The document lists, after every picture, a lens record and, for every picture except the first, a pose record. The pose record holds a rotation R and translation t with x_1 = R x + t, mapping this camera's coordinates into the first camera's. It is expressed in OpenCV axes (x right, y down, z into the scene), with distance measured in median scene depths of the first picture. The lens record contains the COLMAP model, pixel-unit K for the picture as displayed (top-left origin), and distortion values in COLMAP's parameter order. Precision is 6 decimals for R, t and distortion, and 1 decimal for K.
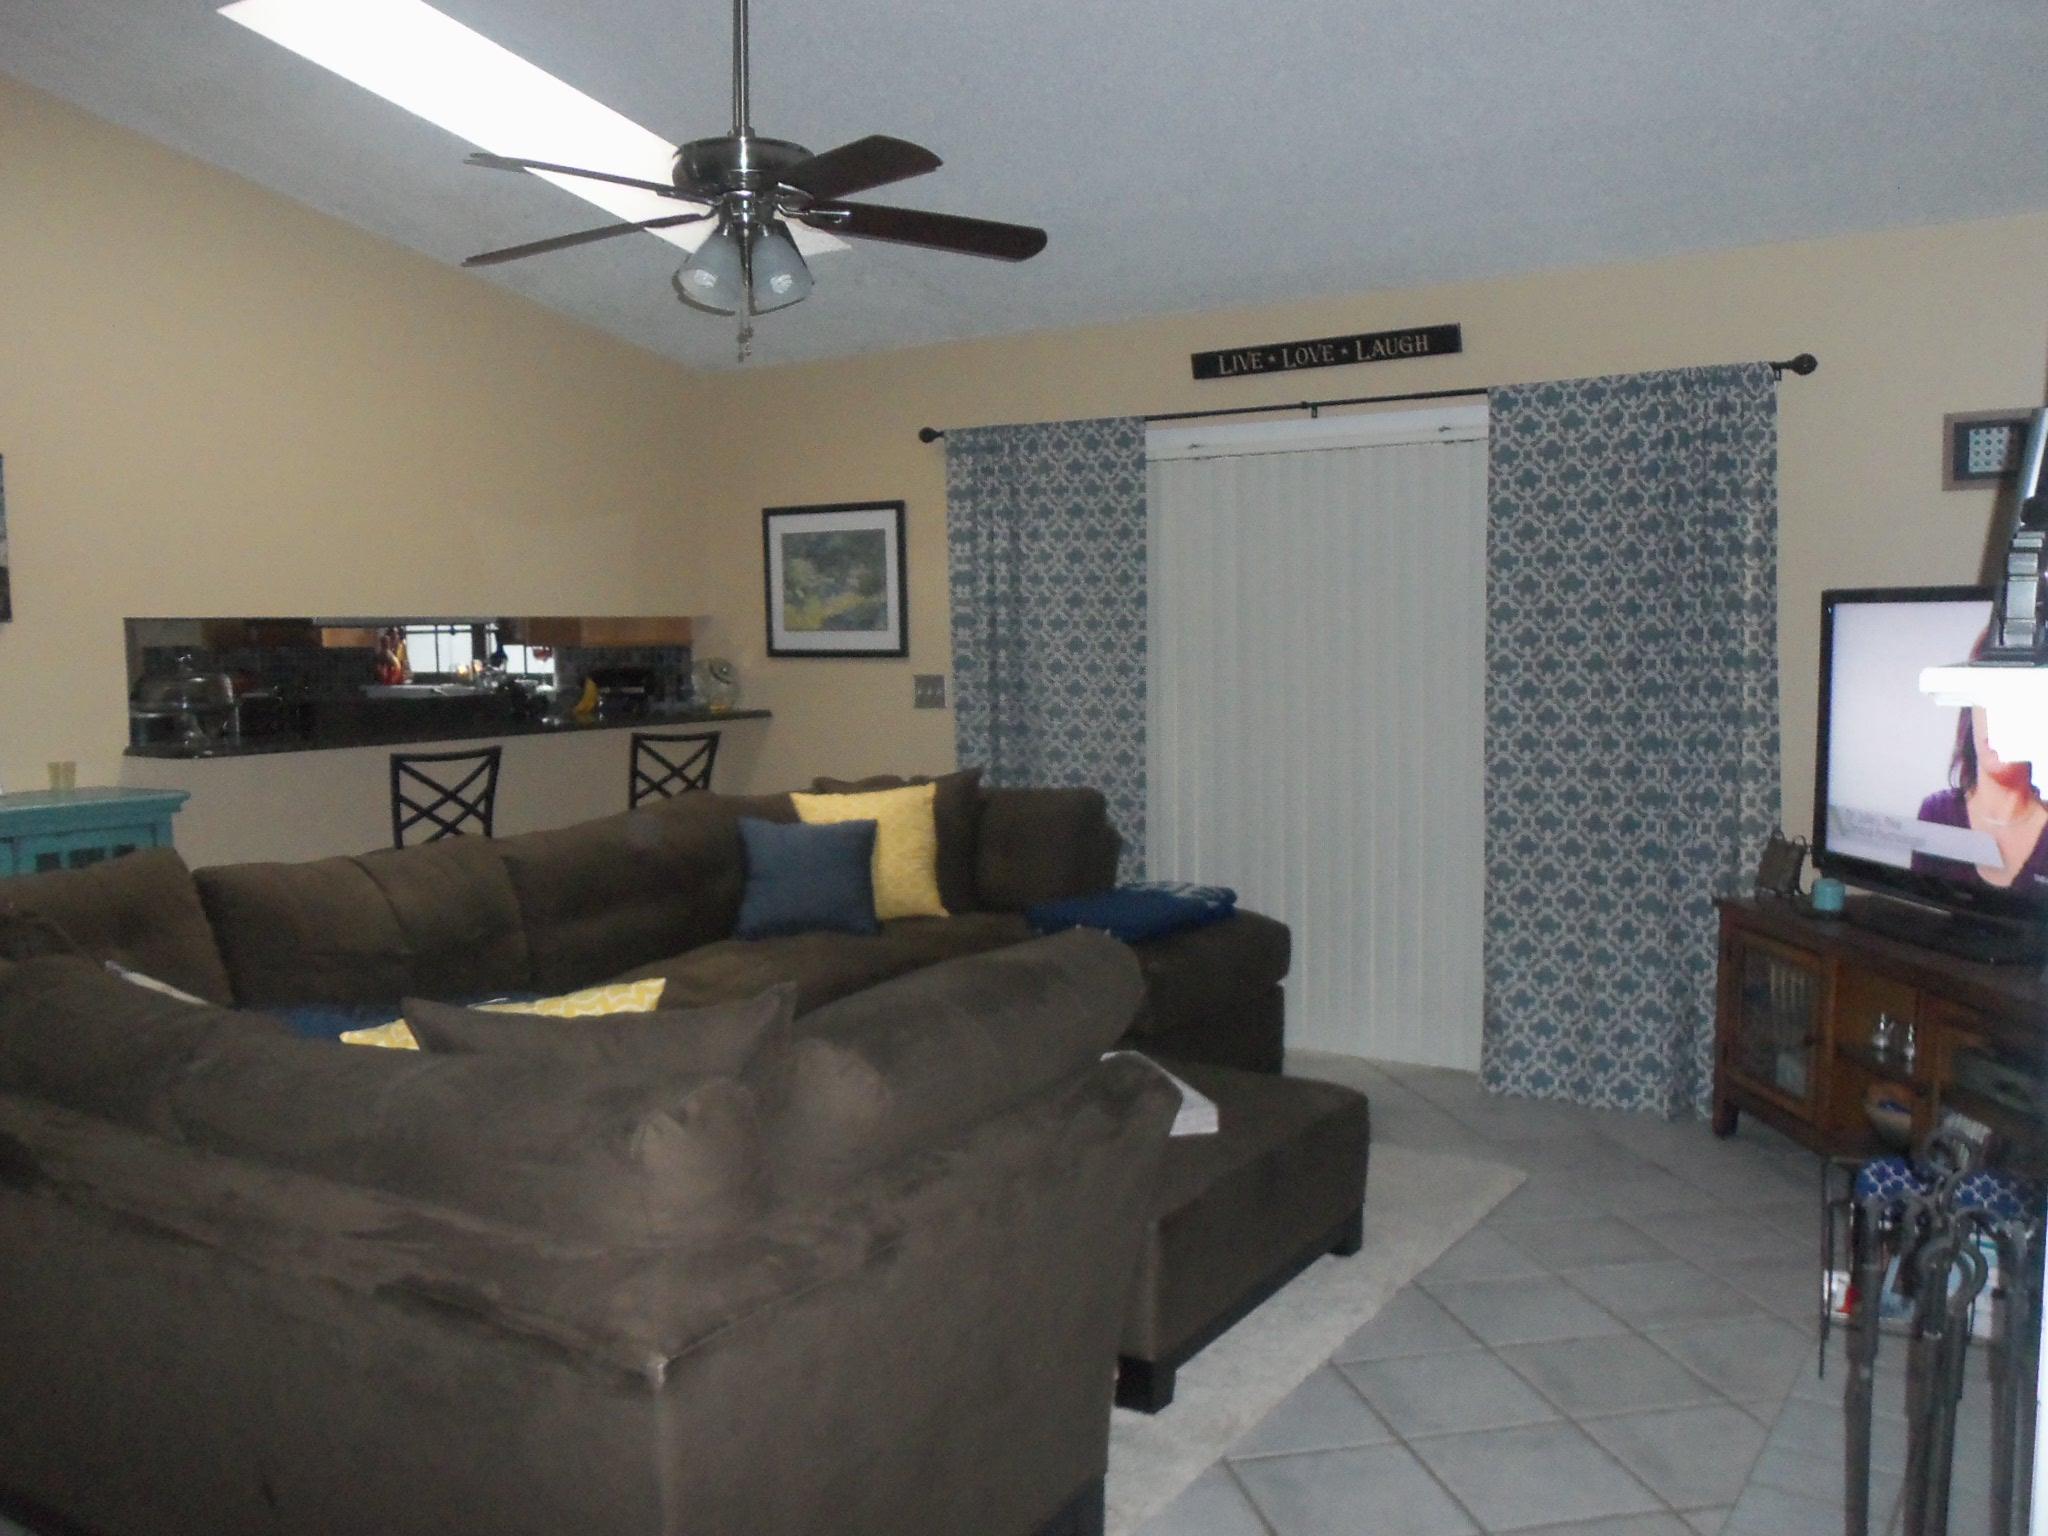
lens RADIAL K [[1687.5, 0, 1030.1], [0, 1687.5, 757.2], [0, 0, 1]] dist [0.000211, -0.011782]
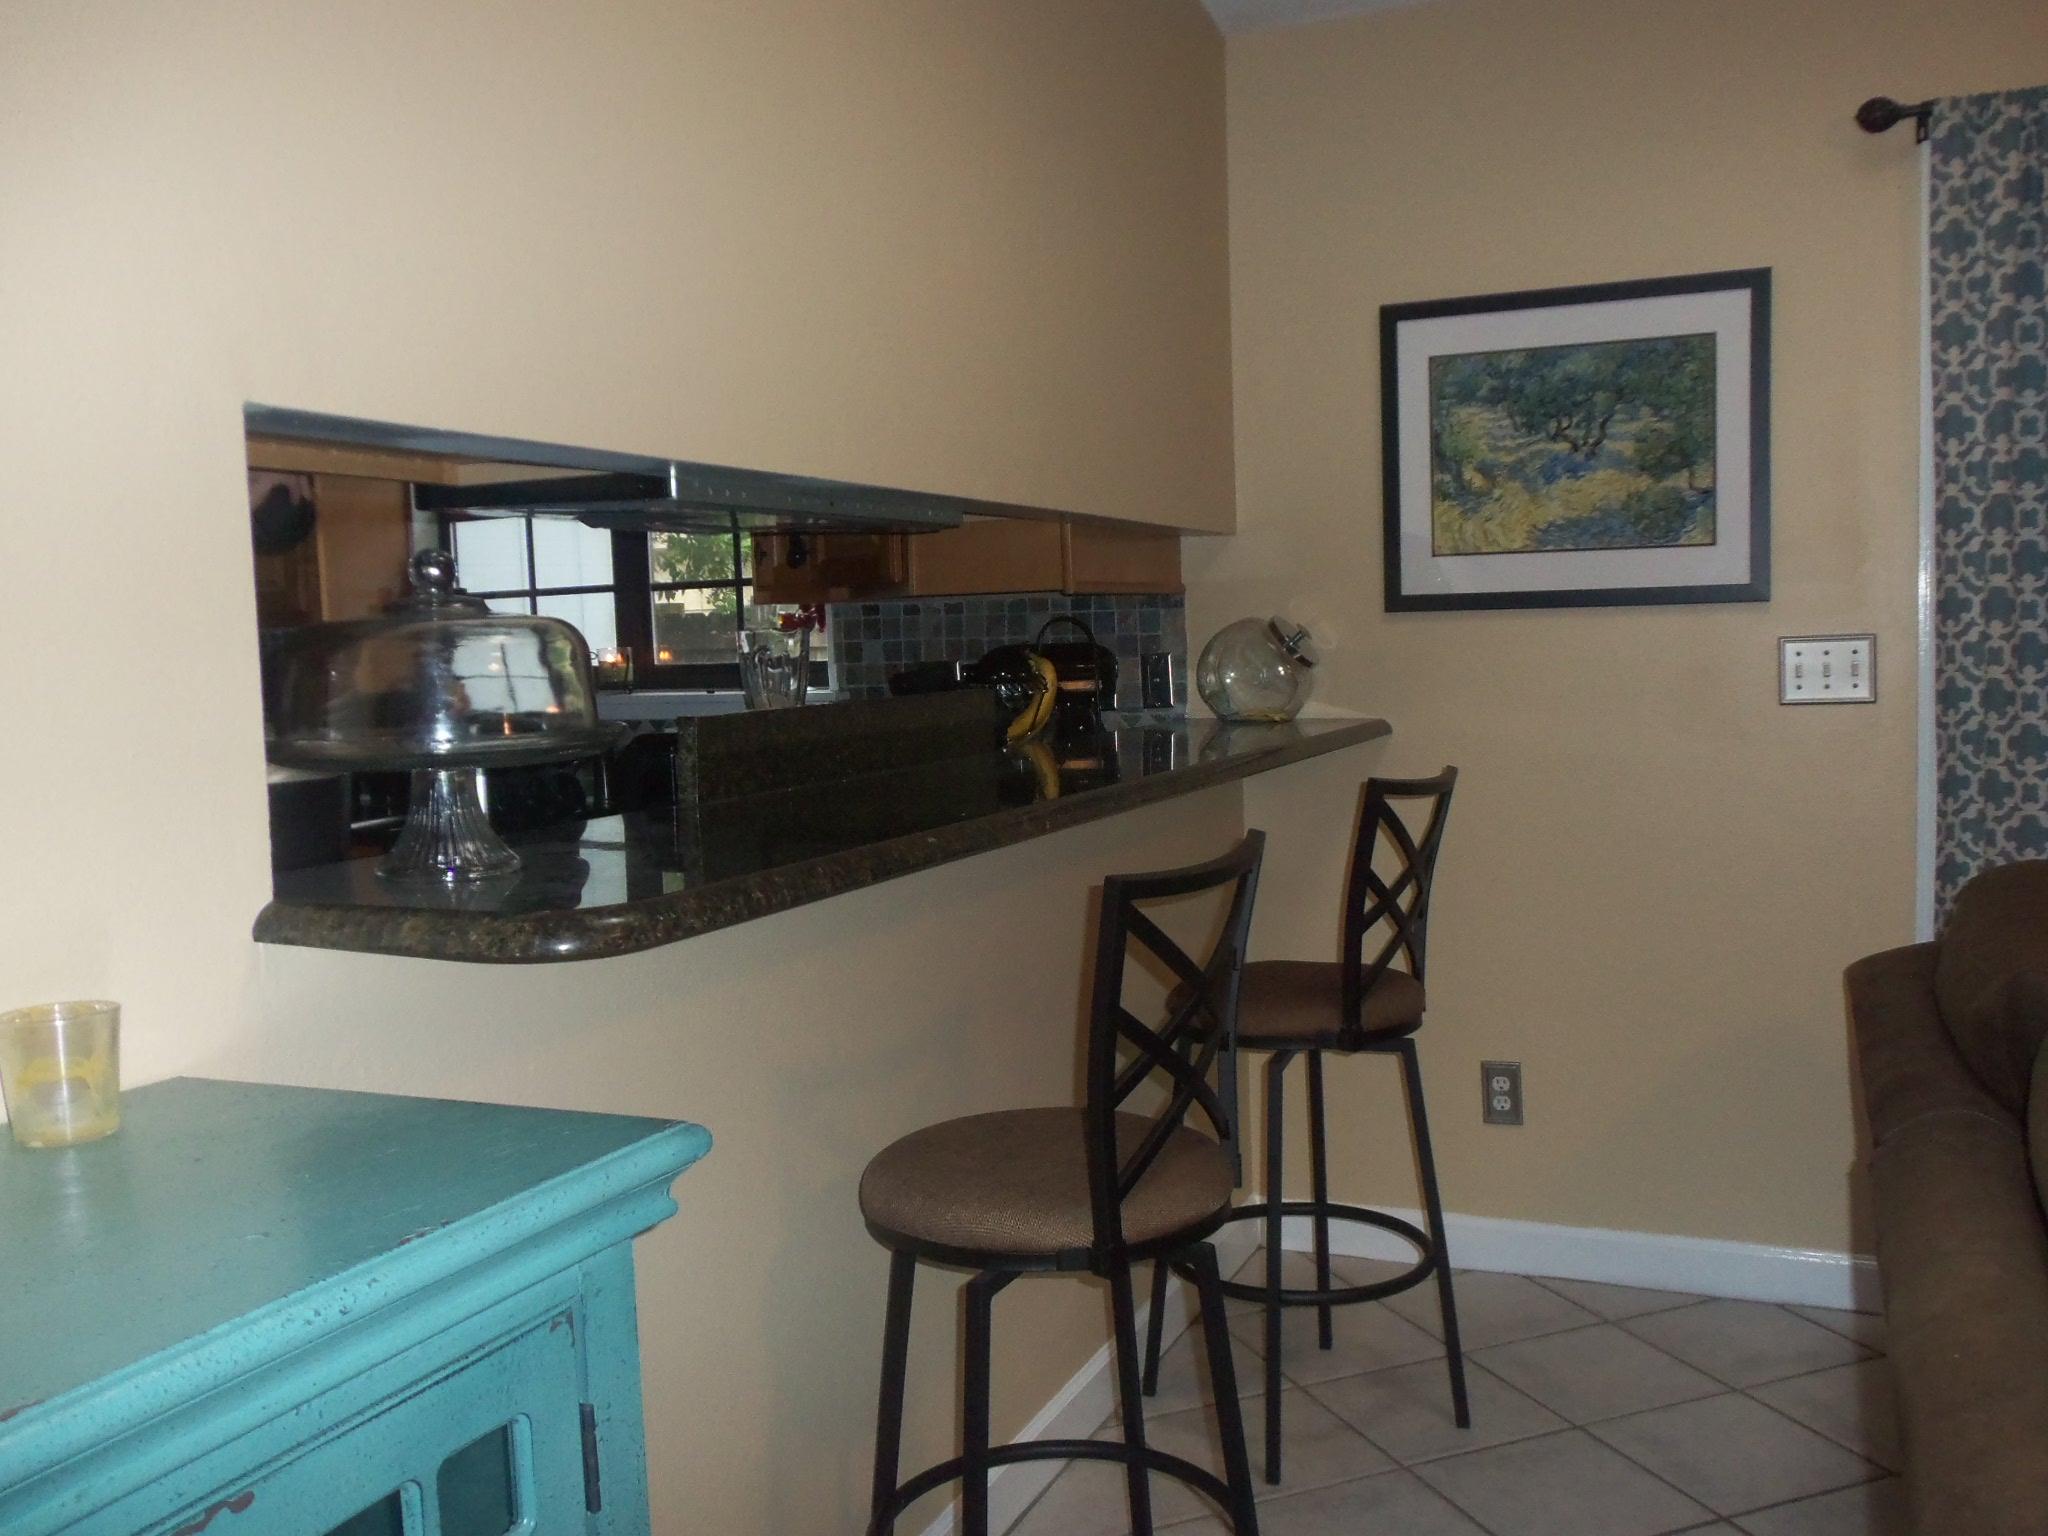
lens RADIAL K [[1687.5, 0, 1030.1], [0, 1687.5, 757.2], [0, 0, 1]] dist [0.000211, -0.011782]
pose [[0.984251, -0.030888, 0.174059, -0.399207], [0.032346, 0.999461, -0.005549, -0.020817], [-0.173794, 0.011091, 0.984720, 0.623129]]
